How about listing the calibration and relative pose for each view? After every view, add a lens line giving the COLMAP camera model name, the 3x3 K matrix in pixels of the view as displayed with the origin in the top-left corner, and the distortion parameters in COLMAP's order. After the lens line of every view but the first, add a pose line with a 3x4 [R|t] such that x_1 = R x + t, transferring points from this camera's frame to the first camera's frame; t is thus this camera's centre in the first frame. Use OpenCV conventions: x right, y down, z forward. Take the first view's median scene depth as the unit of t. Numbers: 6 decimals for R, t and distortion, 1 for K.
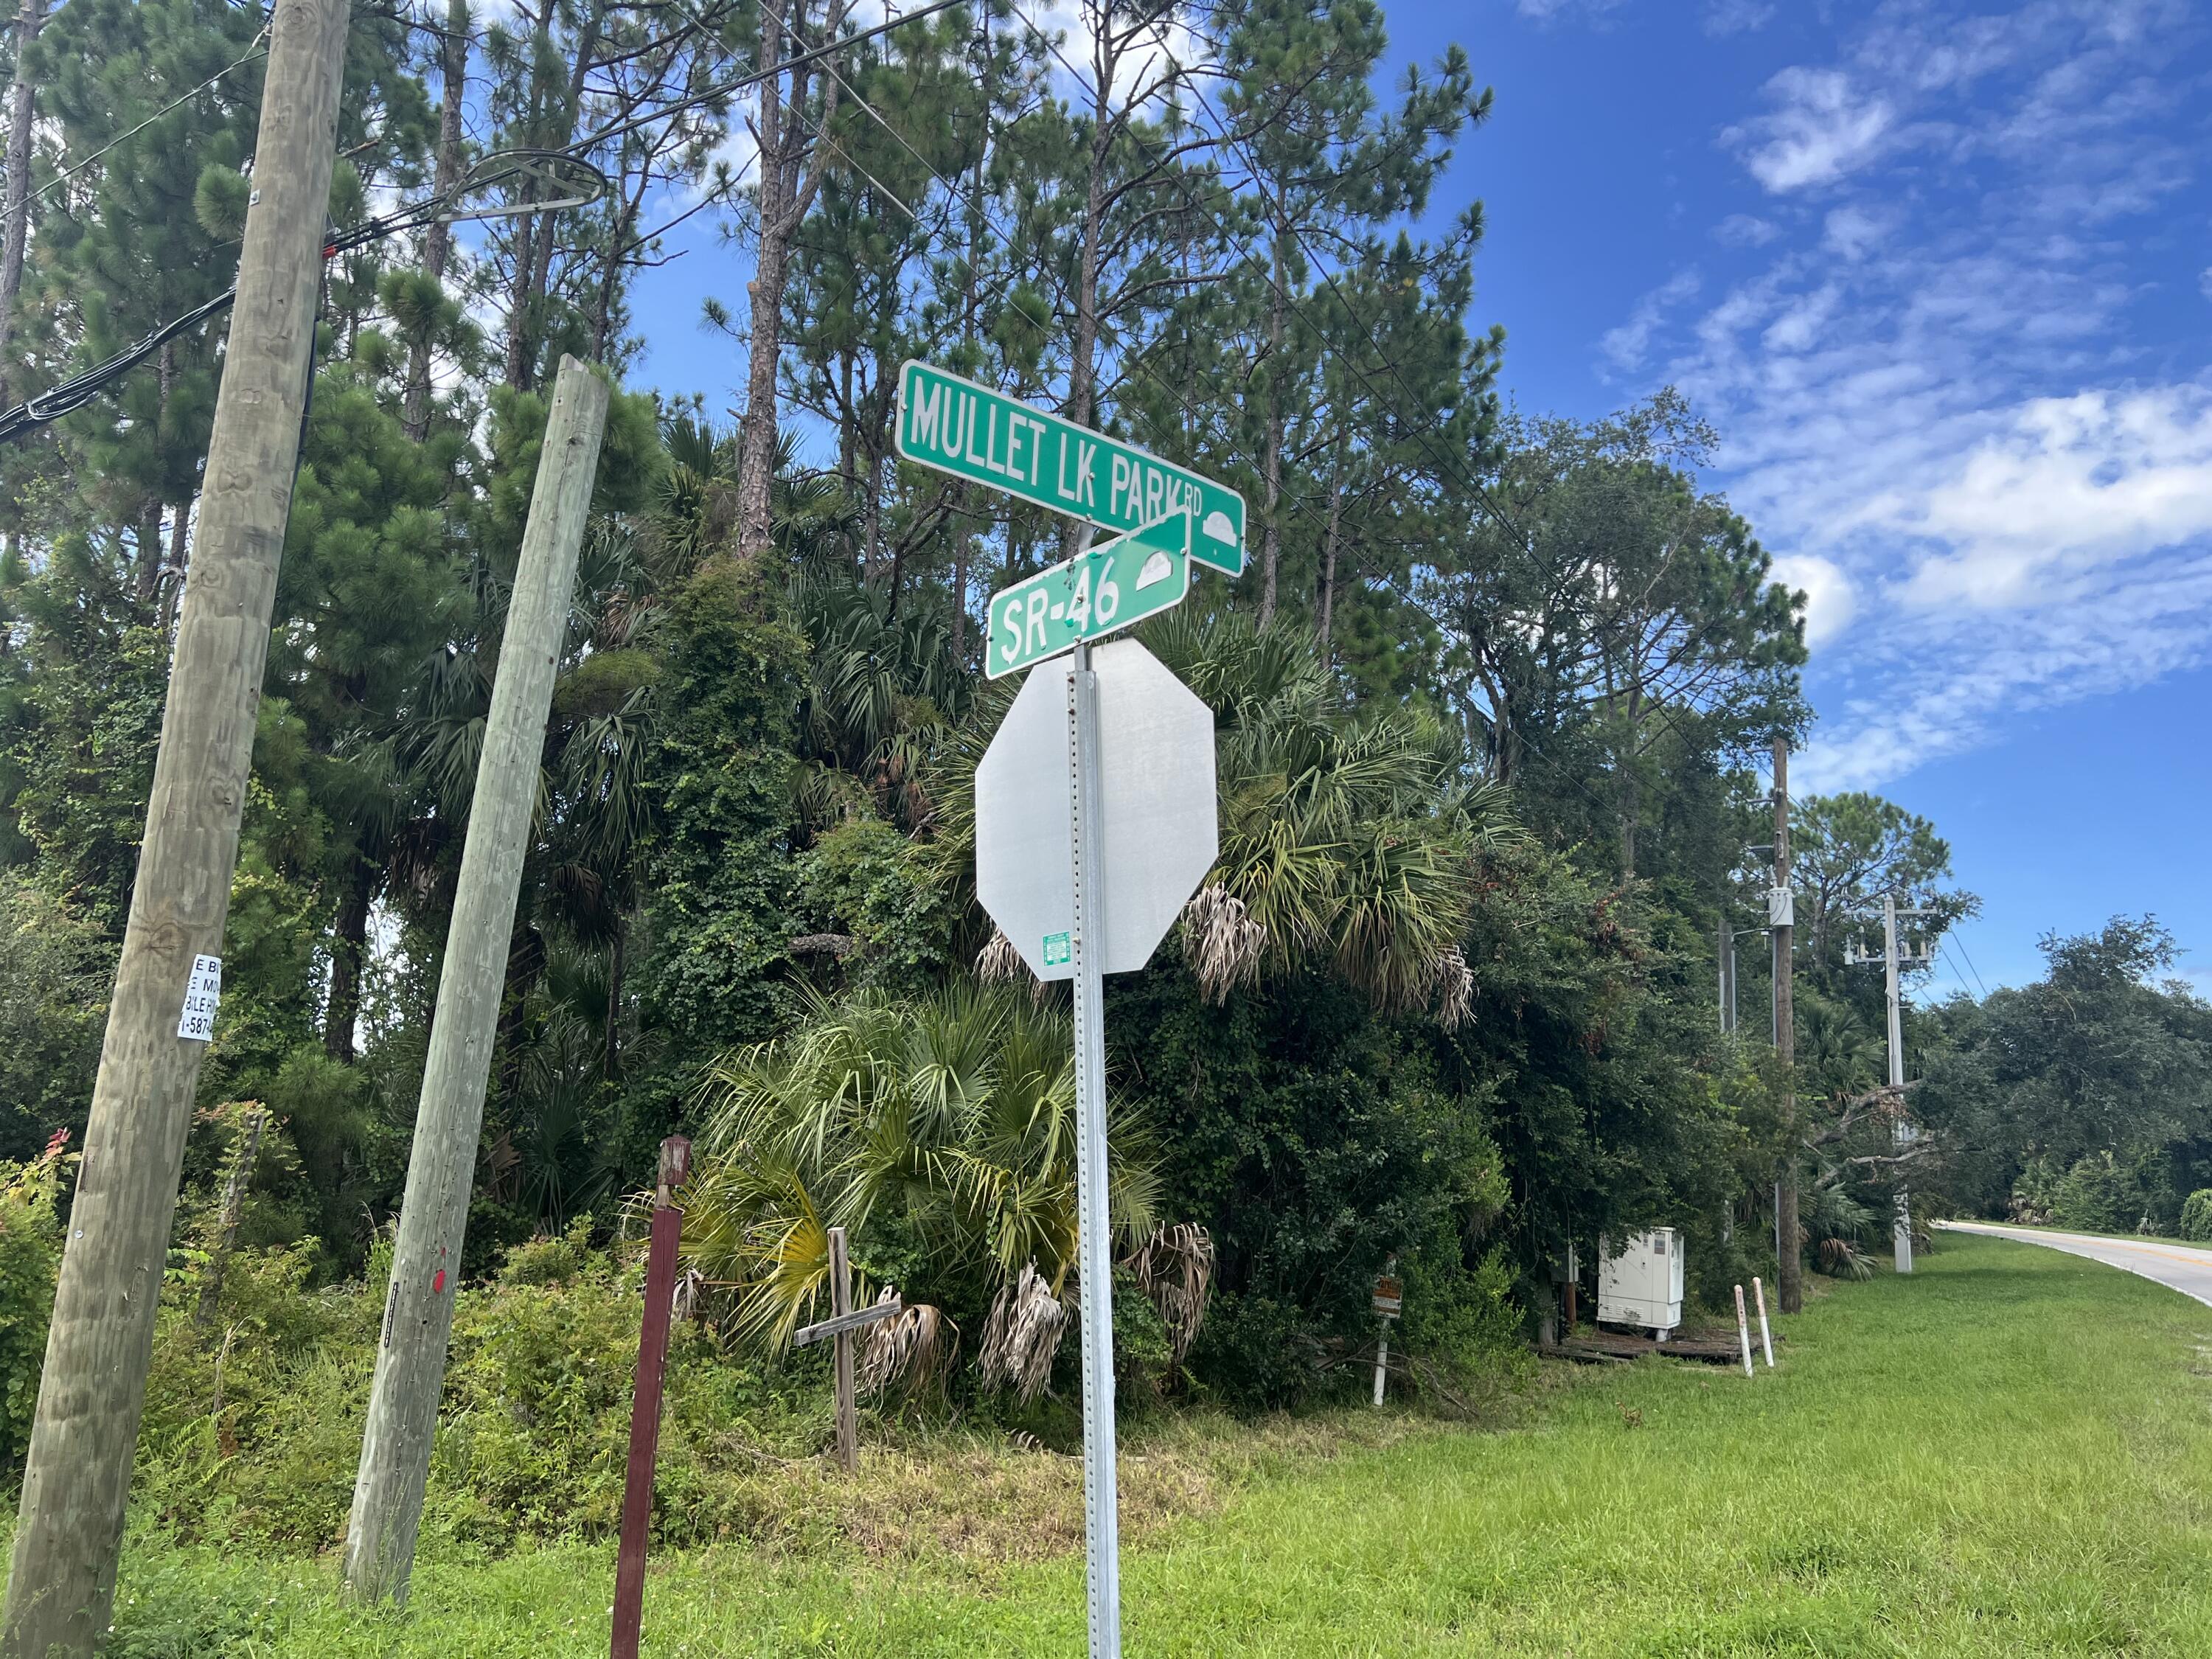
lens RADIAL K [[1785.3, 0, 1141.8], [0, 1785.3, 828.2], [0, 0, 1]] dist [0.168736, -0.159746]
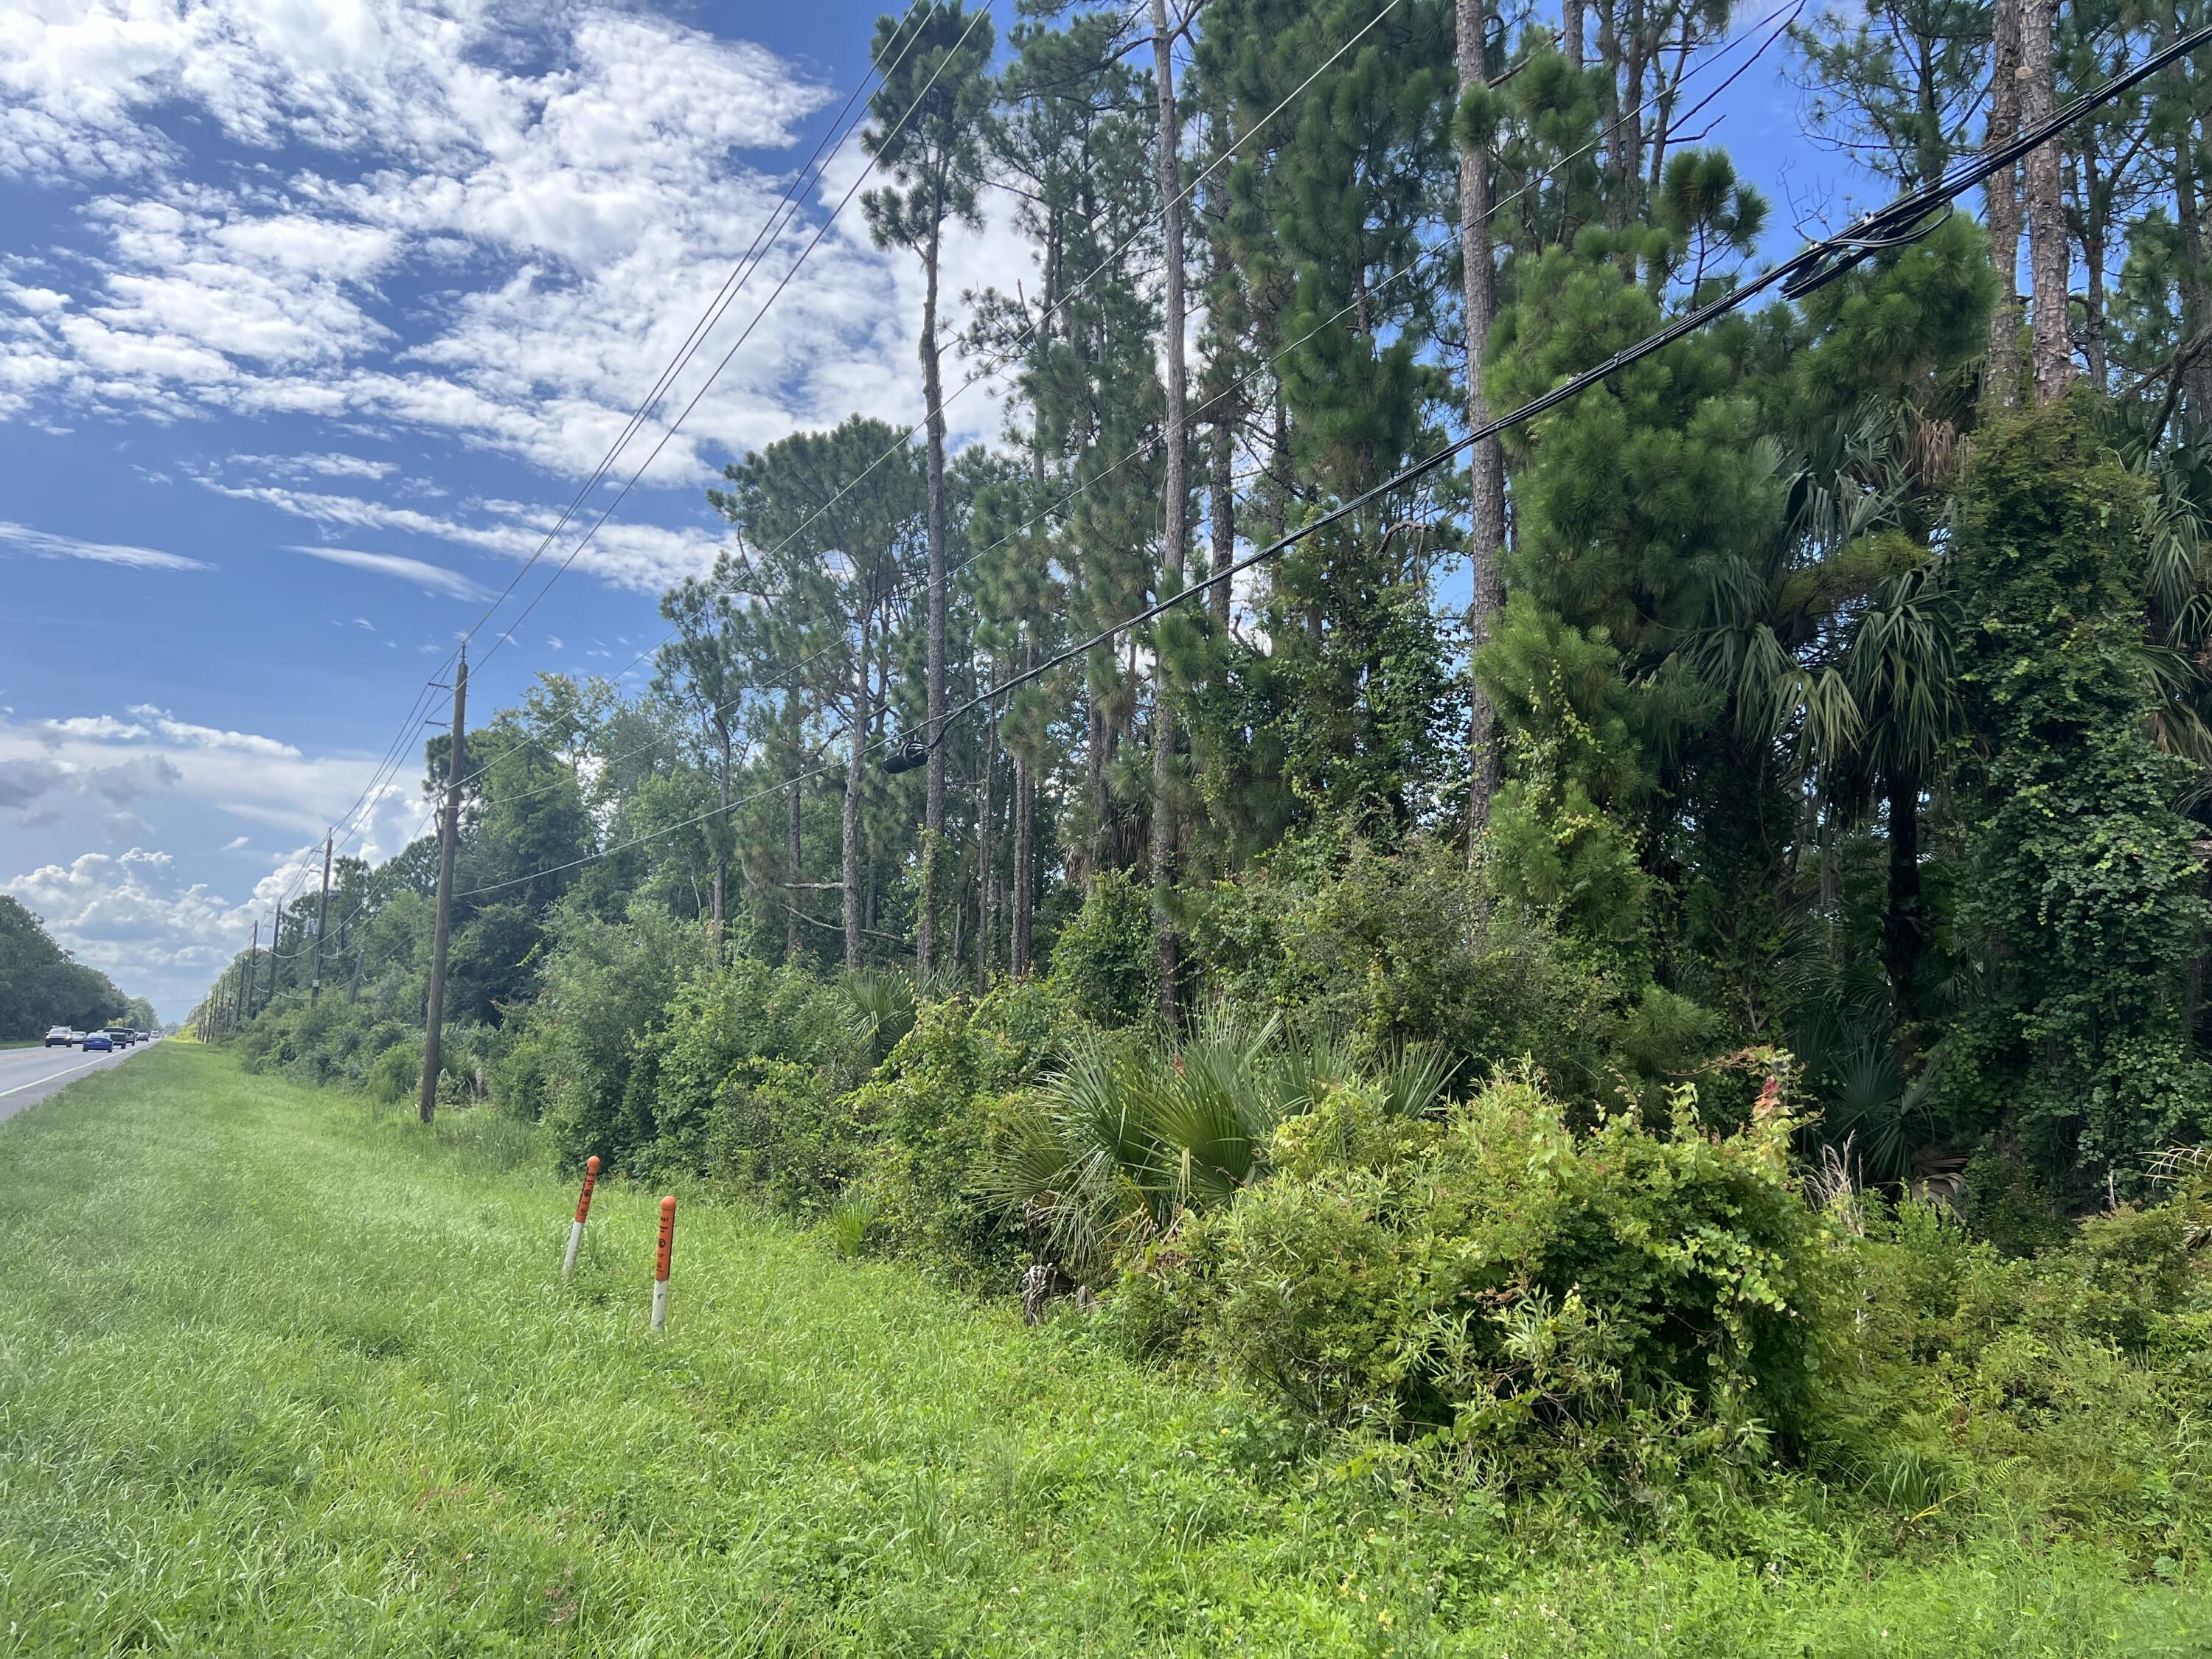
lens RADIAL K [[1785.3, 0, 1141.8], [0, 1785.3, 828.2], [0, 0, 1]] dist [0.168736, -0.159746]
pose [[0.906726, -0.081921, -0.413688, -0.281155], [0.094472, 0.995478, 0.009934, 0.001767], [0.411003, -0.048089, 0.910365, 0.041676]]
